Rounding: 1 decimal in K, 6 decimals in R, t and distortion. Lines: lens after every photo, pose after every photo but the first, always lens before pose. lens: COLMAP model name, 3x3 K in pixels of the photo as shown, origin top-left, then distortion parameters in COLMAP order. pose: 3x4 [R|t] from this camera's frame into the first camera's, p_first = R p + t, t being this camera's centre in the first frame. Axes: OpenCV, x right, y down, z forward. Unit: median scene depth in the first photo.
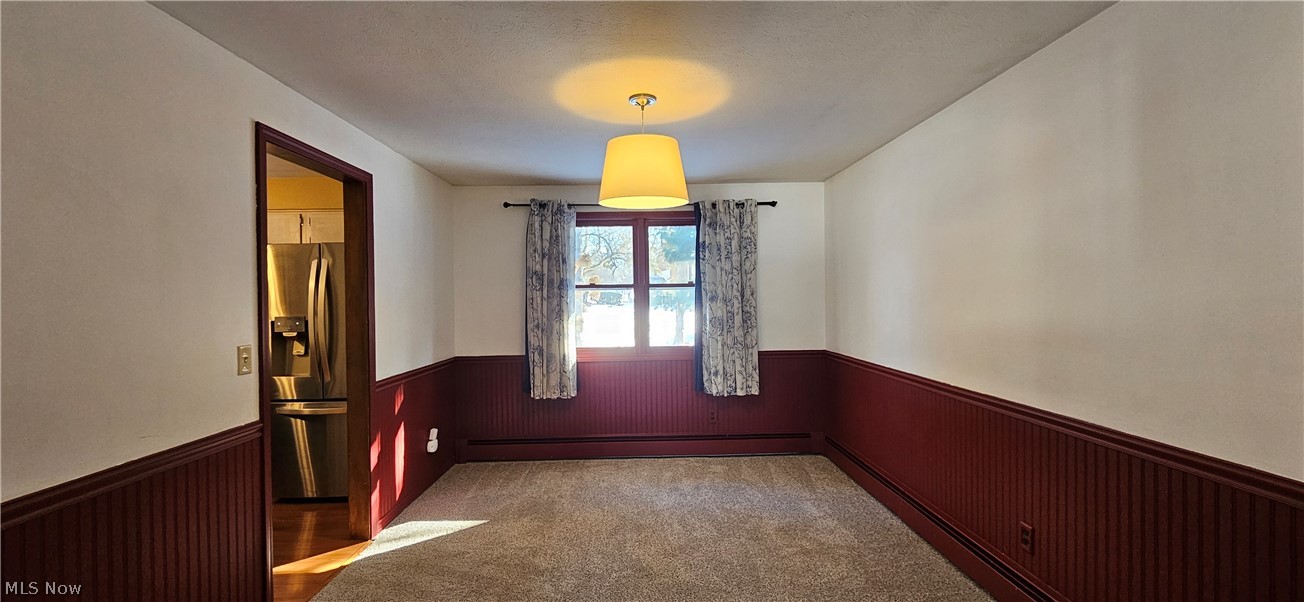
lens RADIAL K [[537.6, 0, 648.7], [0, 537.6, 299.3], [0, 0, 1]] dist [0.002149, 0.000021]
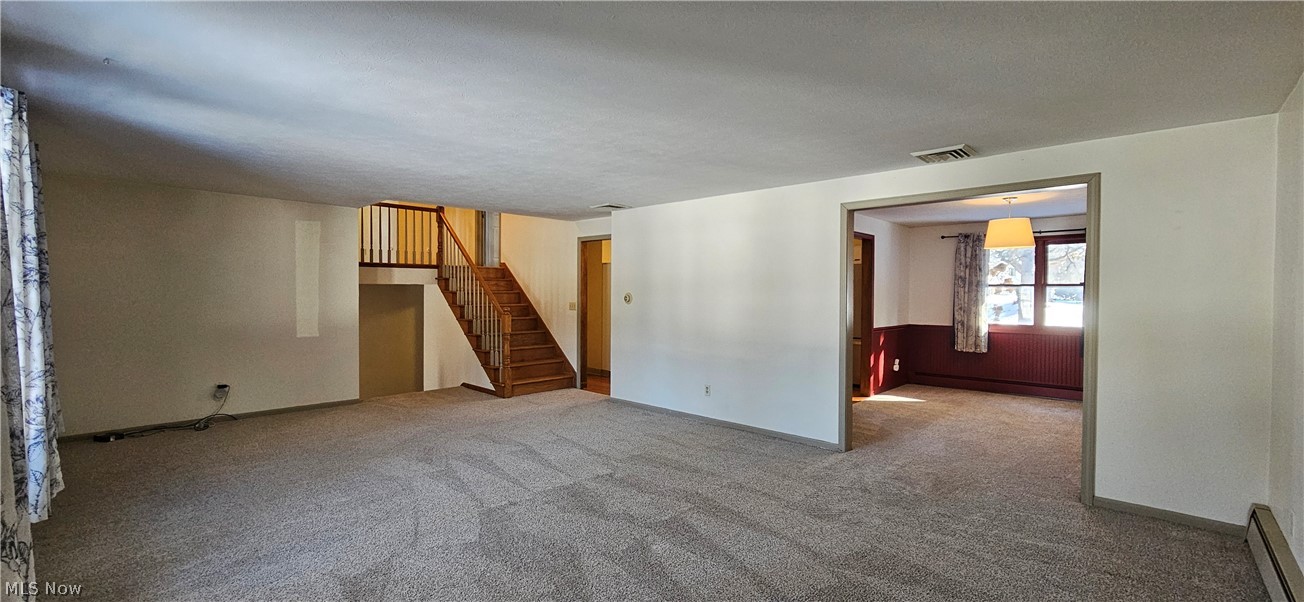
lens RADIAL K [[537.6, 0, 649.5], [0, 537.6, 297.0], [0, 0, 1]] dist [0.002149, 0.000021]
pose [[0.703941, 0.021256, -0.709940, 0.302898], [-0.015700, 0.999774, 0.014366, 0.004517], [0.710085, 0.001034, 0.704116, -0.884512]]
